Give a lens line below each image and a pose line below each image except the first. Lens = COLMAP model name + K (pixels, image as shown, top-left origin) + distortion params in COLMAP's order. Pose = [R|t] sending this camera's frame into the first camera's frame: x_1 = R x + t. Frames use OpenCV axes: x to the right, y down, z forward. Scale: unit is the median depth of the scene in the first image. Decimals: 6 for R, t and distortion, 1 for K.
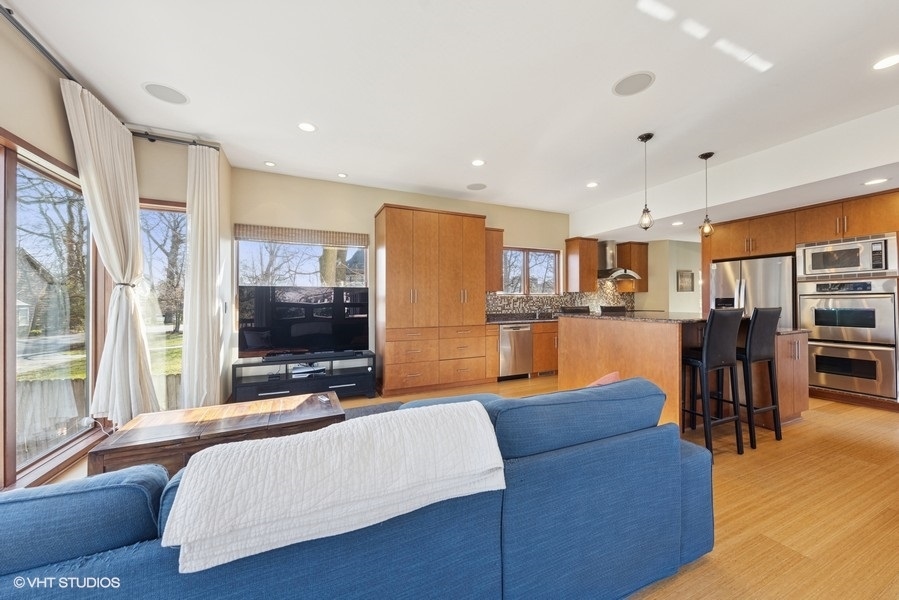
lens RADIAL K [[331.8, 0, 453.6], [0, 331.8, 301.3], [0, 0, 1]] dist [0.001287, 0.000063]
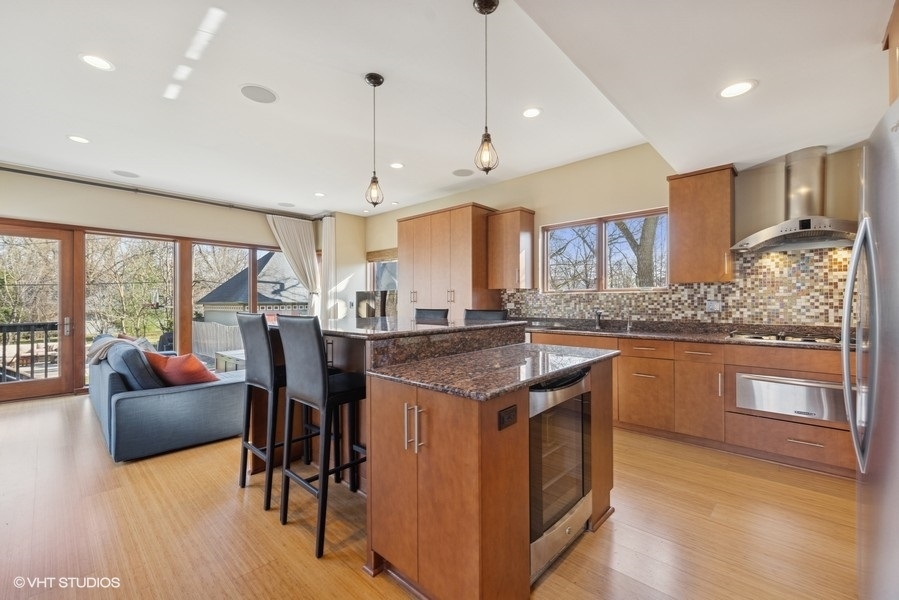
lens RADIAL K [[376.8, 0, 452.0], [0, 376.8, 301.2], [0, 0, 1]] dist [0.002334, 0.000062]
pose [[0.384135, 0.002860, -0.923272, 0.828145], [0.007233, 0.999955, 0.006107, -0.007302], [0.923248, -0.009024, 0.384098, 0.485838]]
